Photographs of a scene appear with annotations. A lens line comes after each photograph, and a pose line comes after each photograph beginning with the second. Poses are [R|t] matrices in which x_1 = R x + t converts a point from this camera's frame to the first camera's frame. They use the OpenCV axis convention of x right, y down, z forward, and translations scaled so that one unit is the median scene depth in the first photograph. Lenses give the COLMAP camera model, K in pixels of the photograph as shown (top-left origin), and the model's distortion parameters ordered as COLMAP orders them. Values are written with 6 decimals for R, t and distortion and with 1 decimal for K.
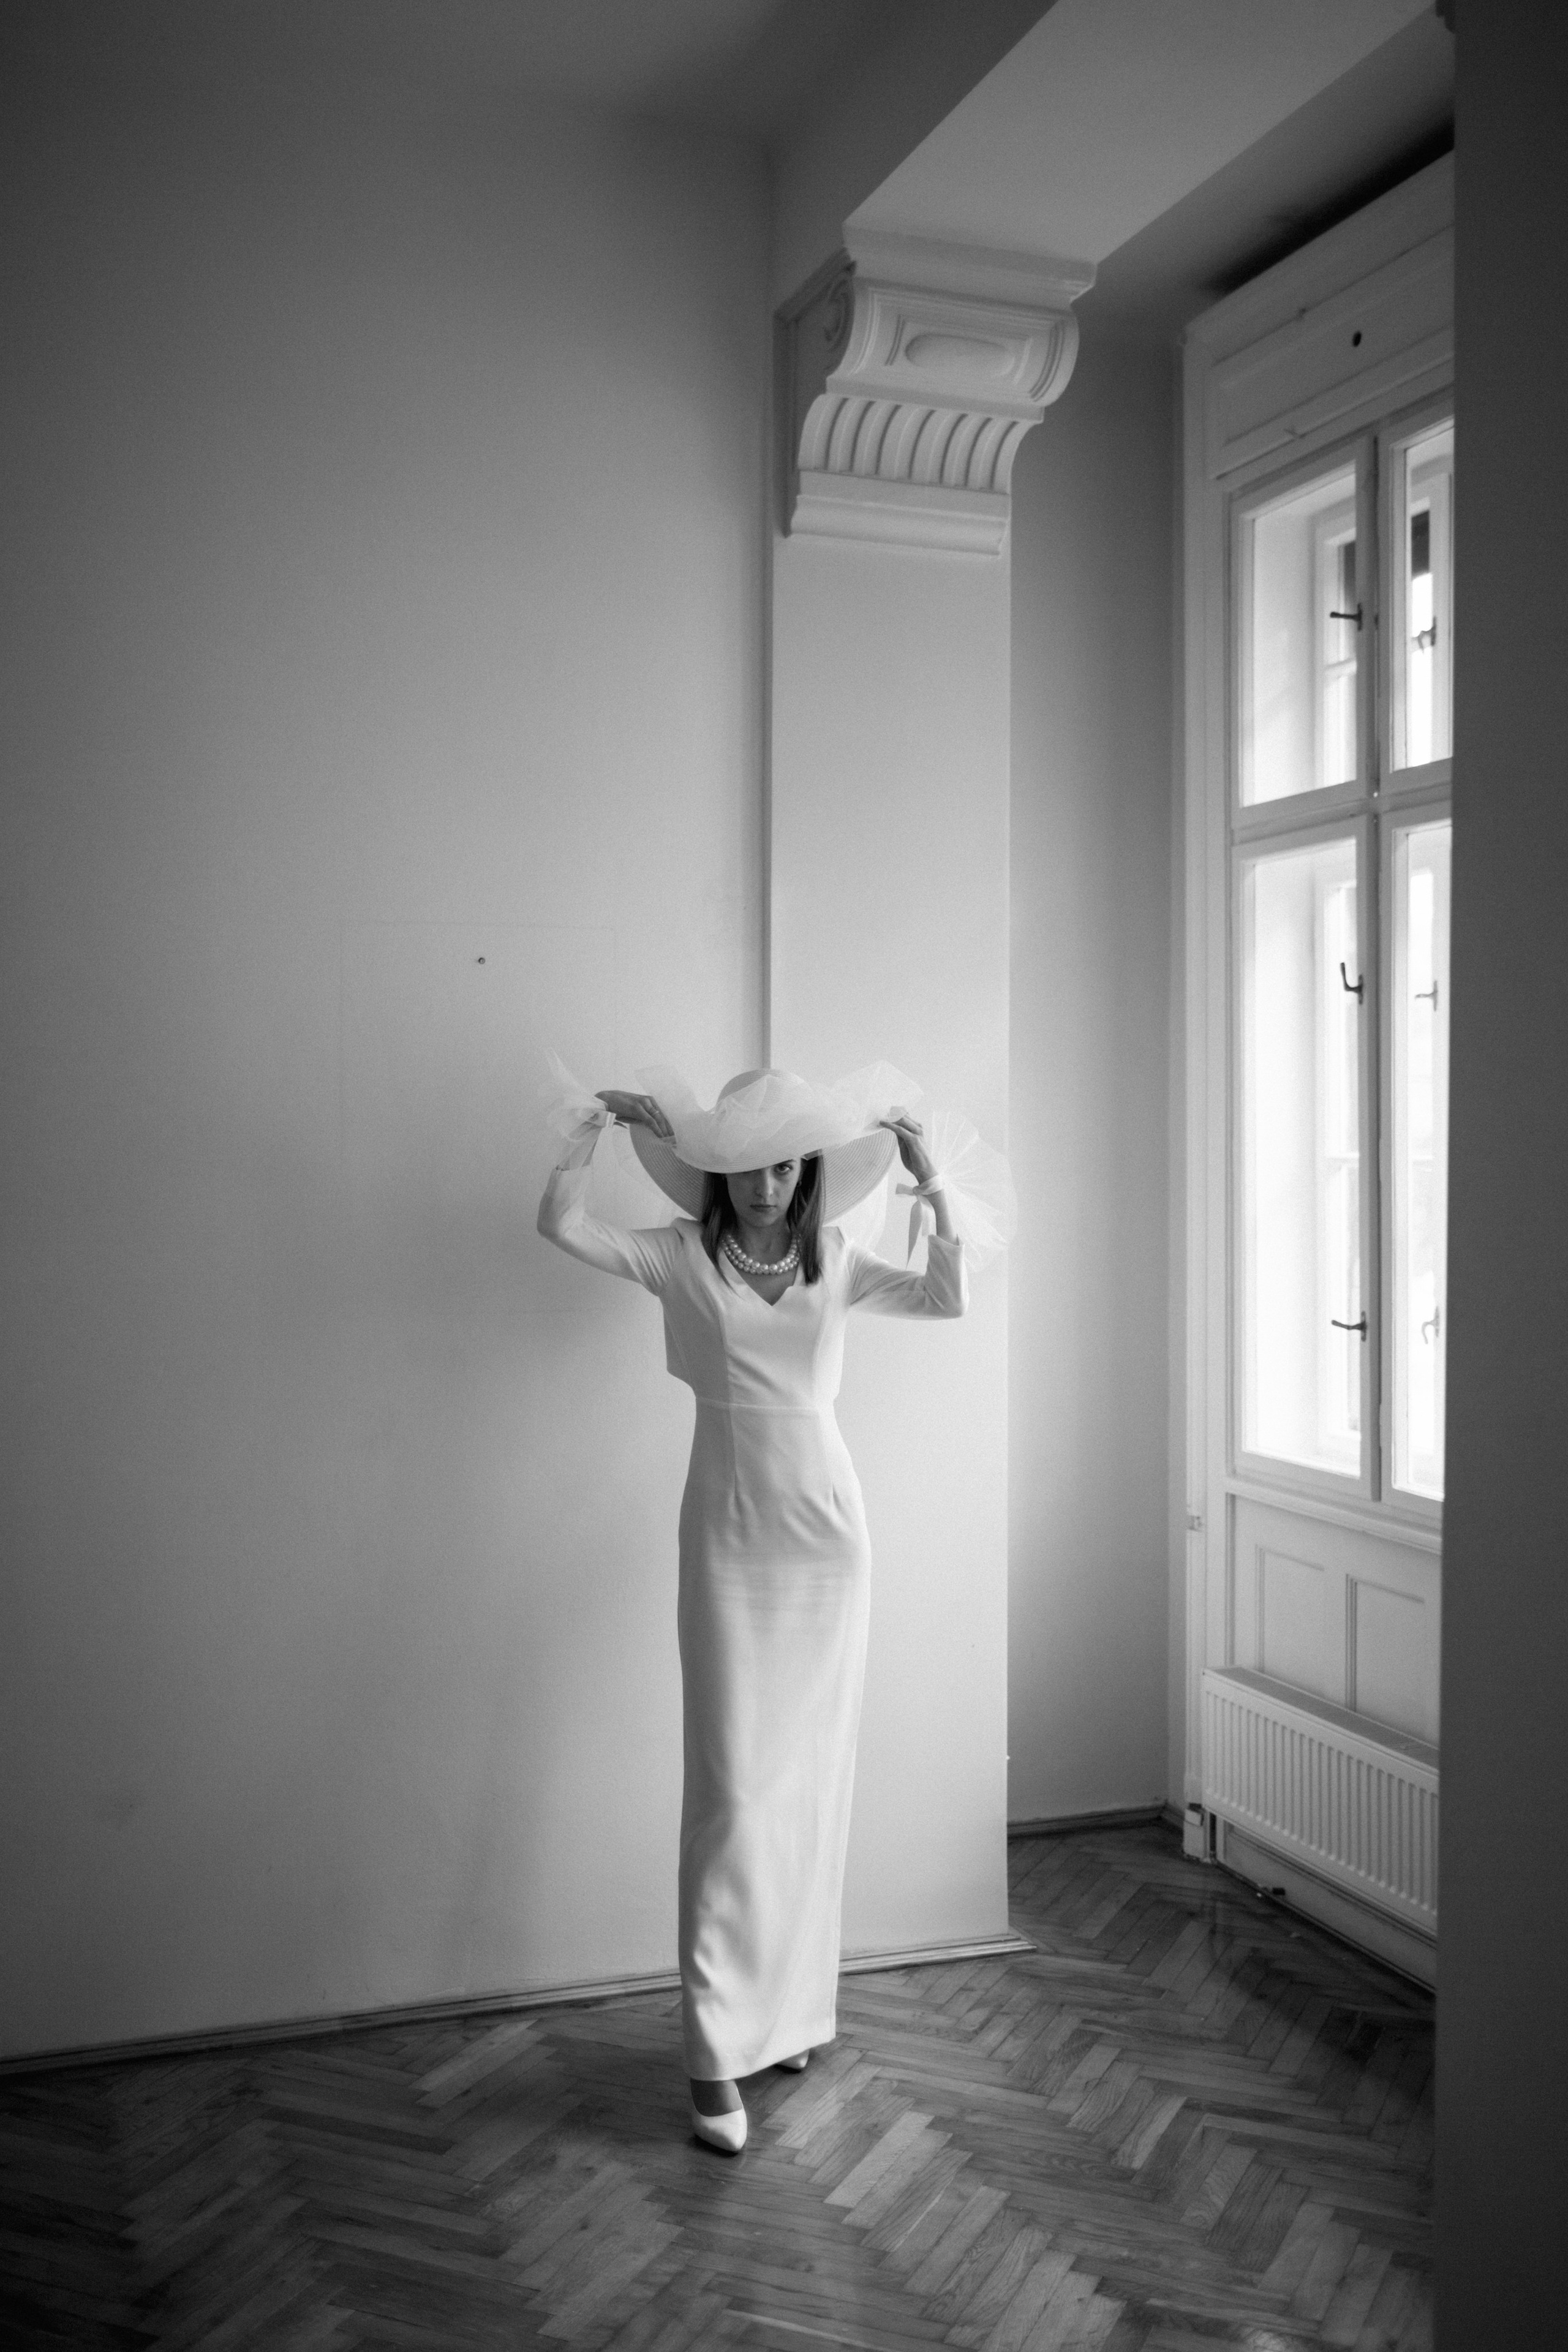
lens RADIAL K [[2245.8, 0, 780.2], [0, 2245.8, 1157.7], [0, 0, 1]] dist [0.016977, 0.015042]
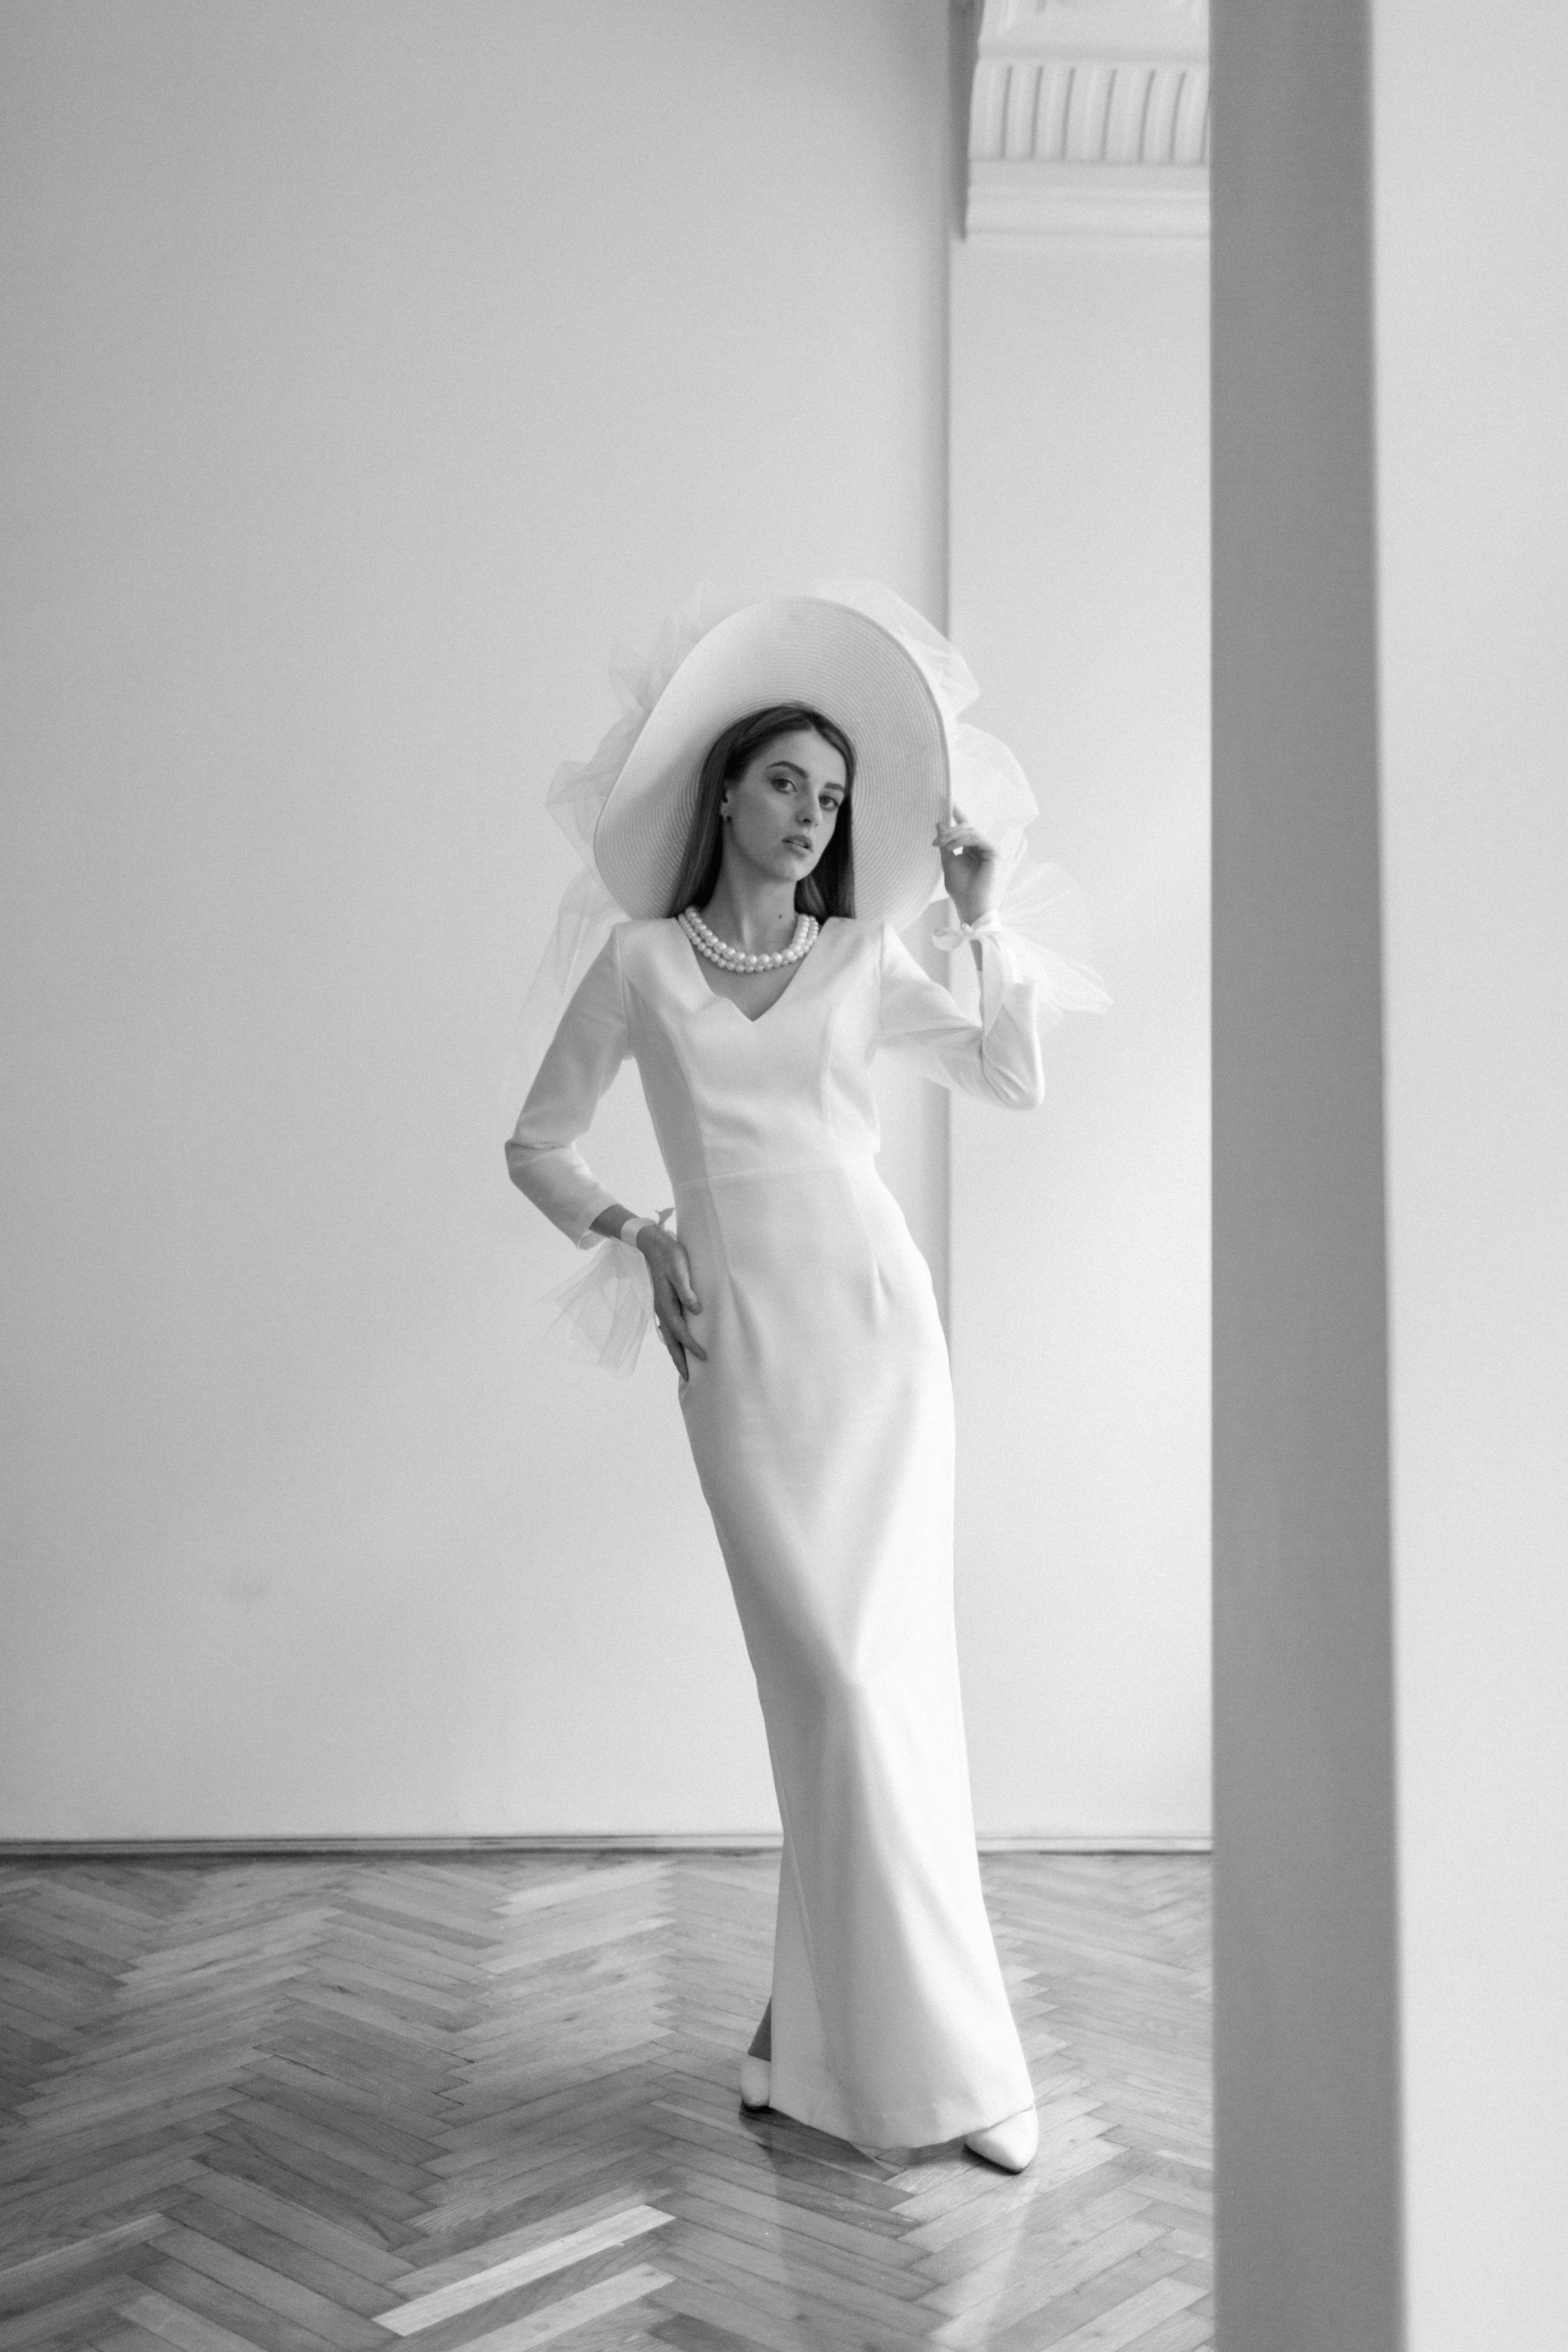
lens RADIAL K [[2245.8, 0, 780.2], [0, 2245.8, 1157.7], [0, 0, 1]] dist [0.016977, 0.015042]
pose [[0.952605, -0.014947, -0.303842, 0.216586], [-0.000583, 0.998701, -0.050959, 0.149466], [0.304209, 0.048721, 0.951359, 0.140239]]
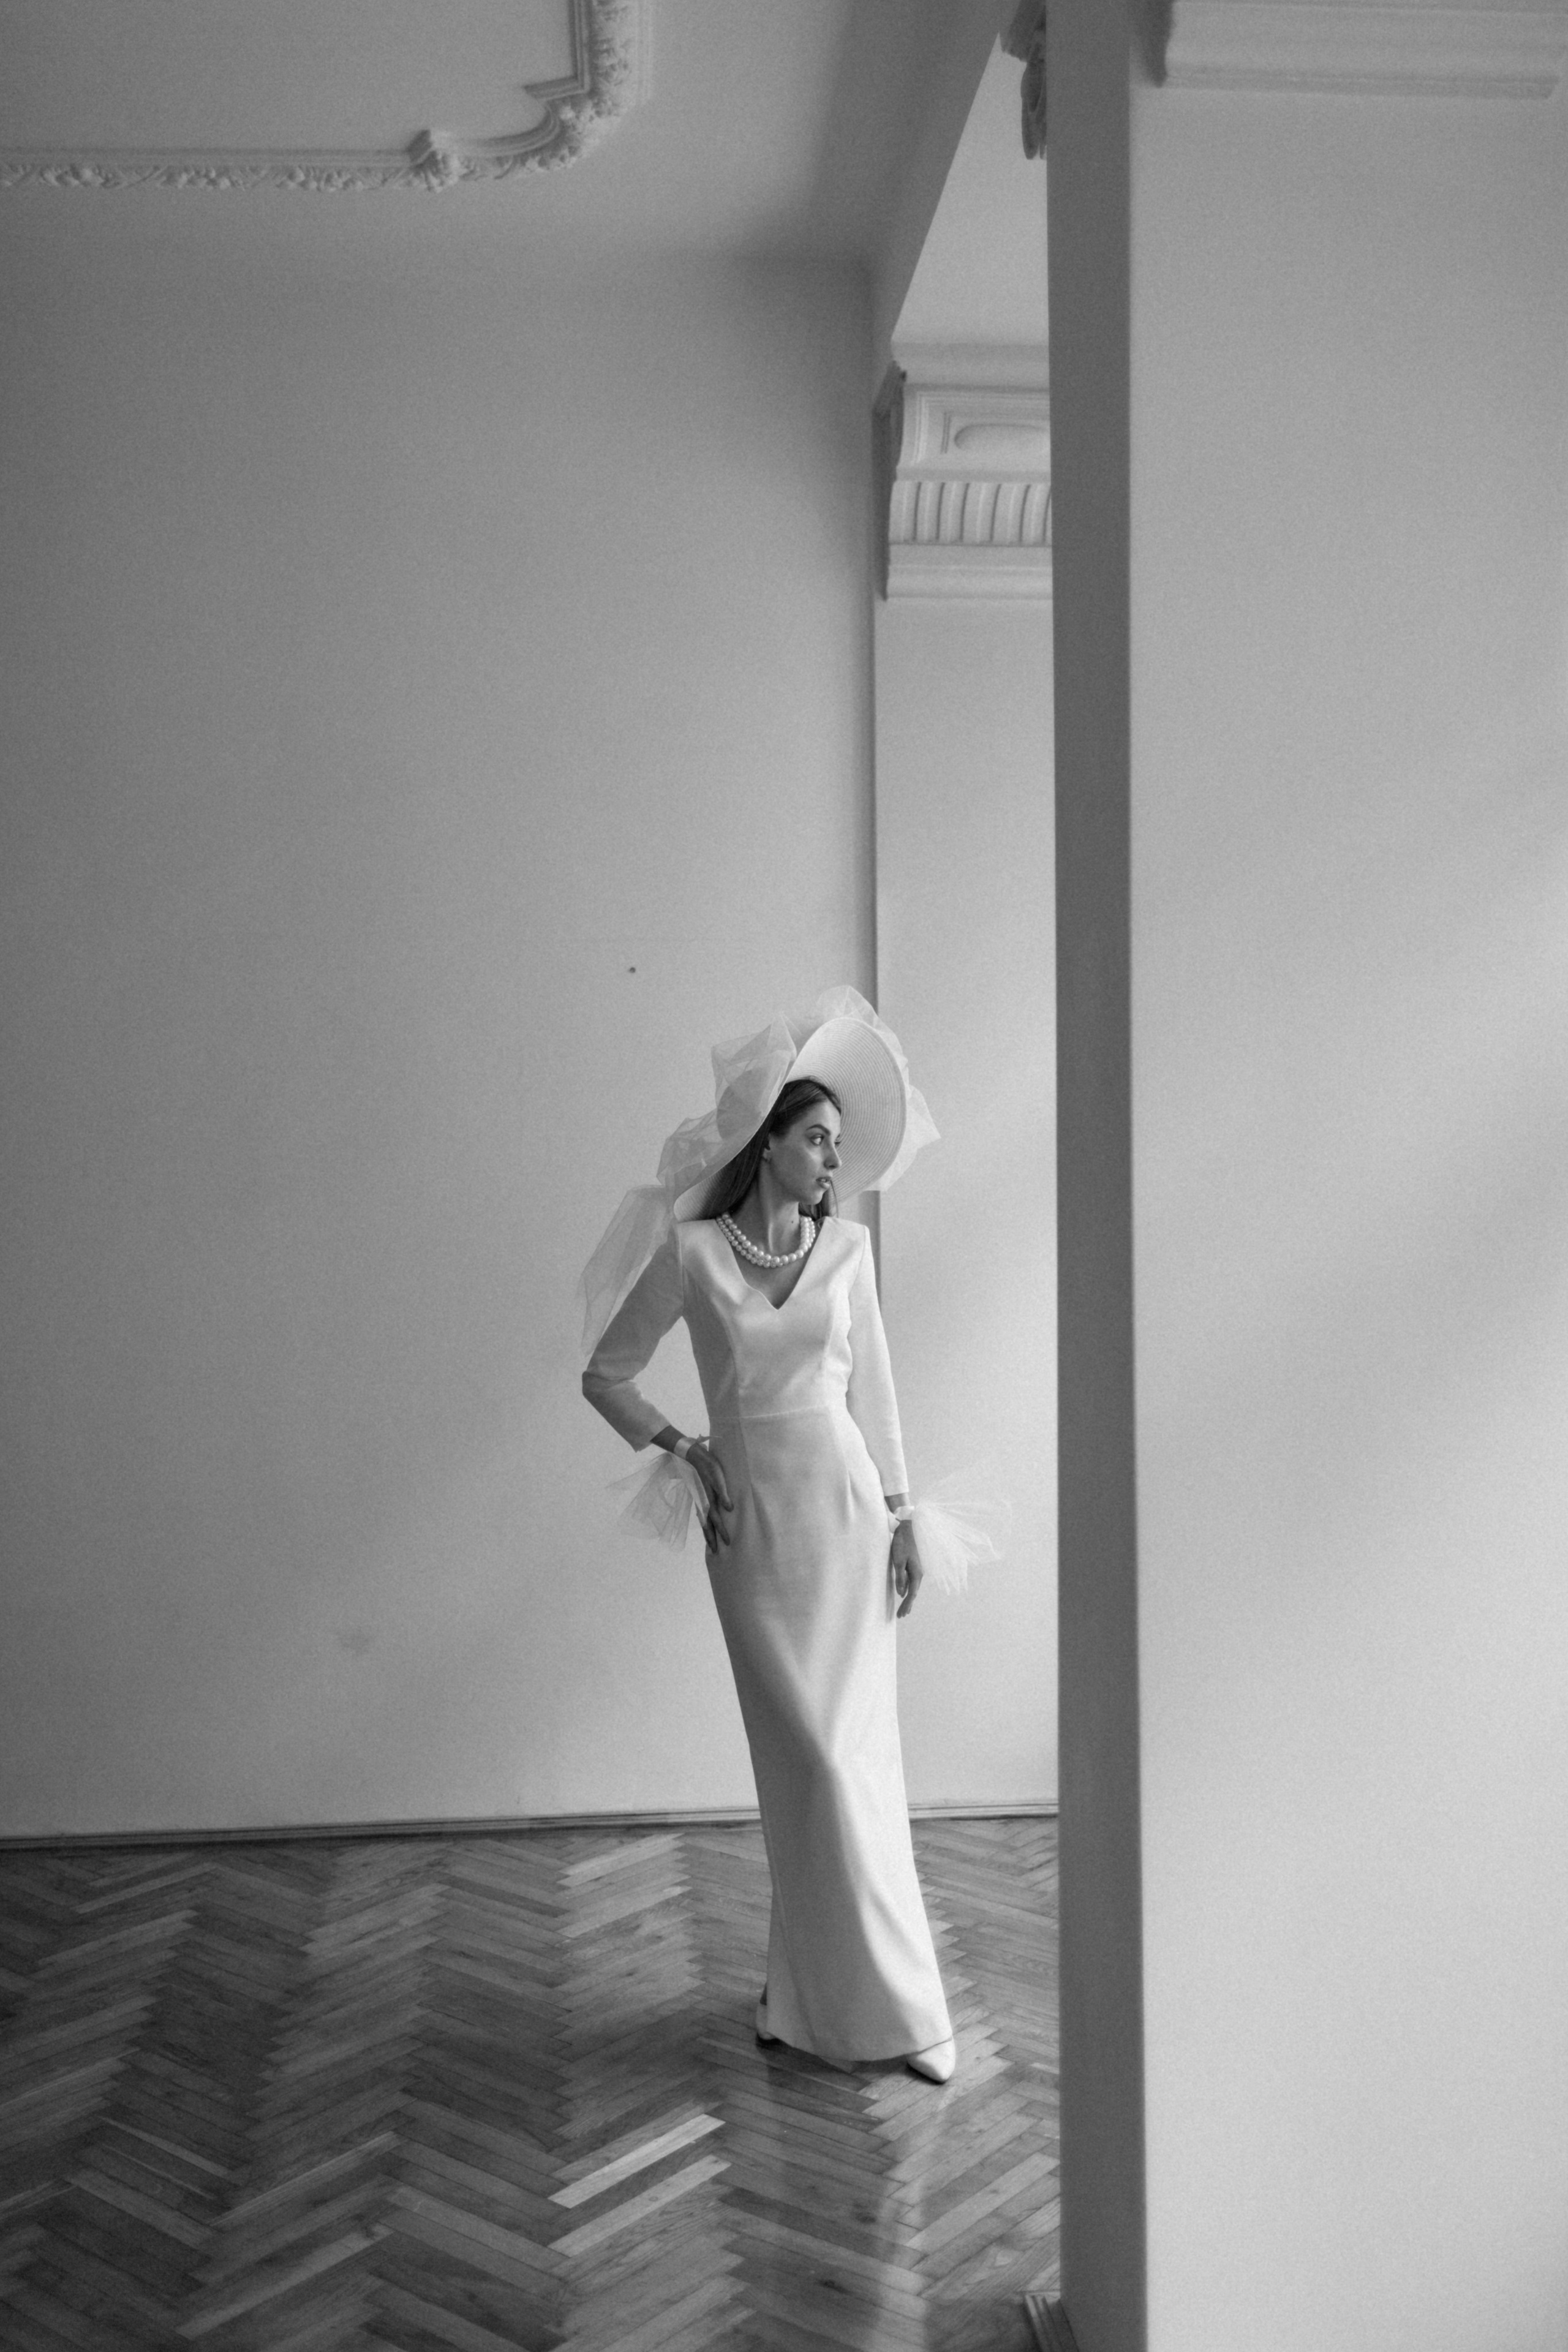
lens RADIAL K [[2189.3, 0, 789.4], [0, 2189.3, 1152.9], [0, 0, 1]] dist [0.007457, 0.072103]
pose [[0.966064, -0.007621, -0.258192, 0.265153], [0.012767, 0.999752, 0.018259, -0.009330], [0.257989, -0.020935, 0.965921, -0.134562]]
